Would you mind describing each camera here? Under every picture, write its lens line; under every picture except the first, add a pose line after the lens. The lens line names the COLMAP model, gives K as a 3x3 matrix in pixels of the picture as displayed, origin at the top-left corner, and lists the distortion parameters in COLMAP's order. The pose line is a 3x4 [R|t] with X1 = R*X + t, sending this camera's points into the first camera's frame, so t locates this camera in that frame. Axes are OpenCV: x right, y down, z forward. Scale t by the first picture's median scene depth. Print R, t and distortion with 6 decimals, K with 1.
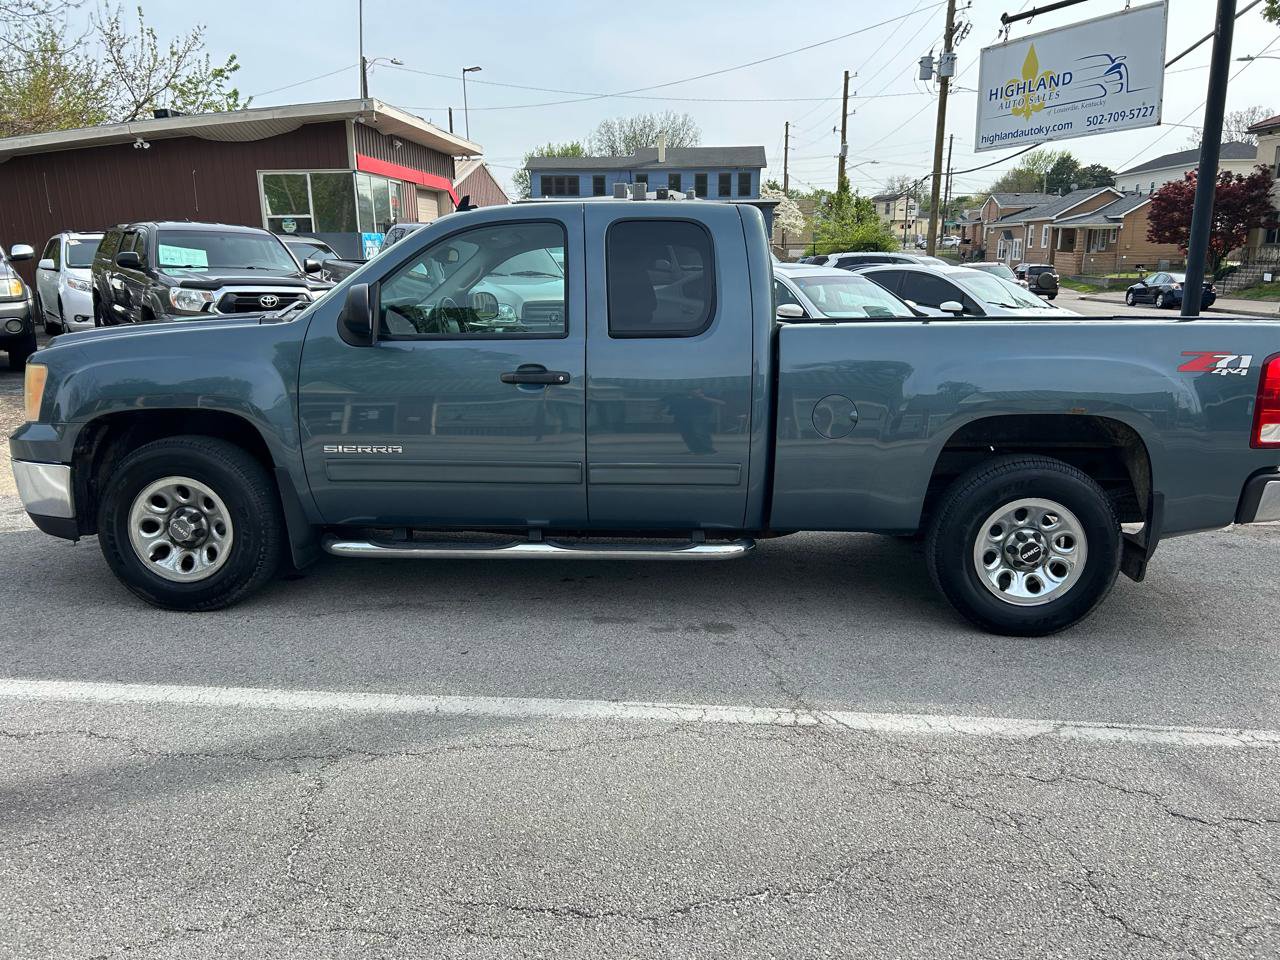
lens RADIAL K [[980.2, 0, 638.6], [0, 980.2, 484.9], [0, 0, 1]] dist [0.047321, -0.052827]
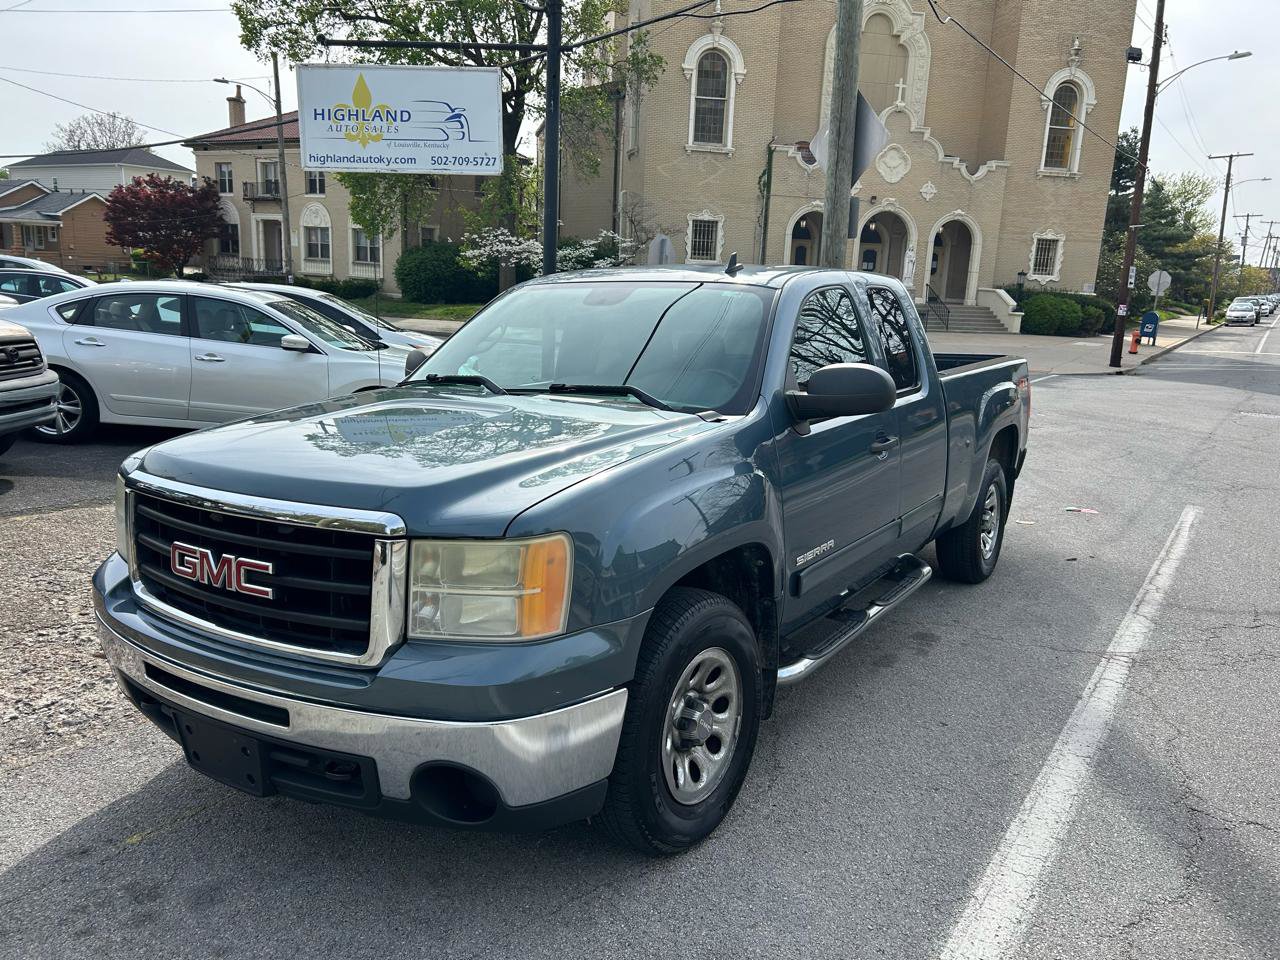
lens RADIAL K [[980.2, 0, 638.6], [0, 980.2, 484.9], [0, 0, 1]] dist [0.047321, -0.052827]
pose [[0.490350, -0.155554, 0.857531, -0.297982], [0.152447, 0.984082, 0.091339, -0.053087], [-0.858089, 0.085940, 0.506258, 0.192206]]
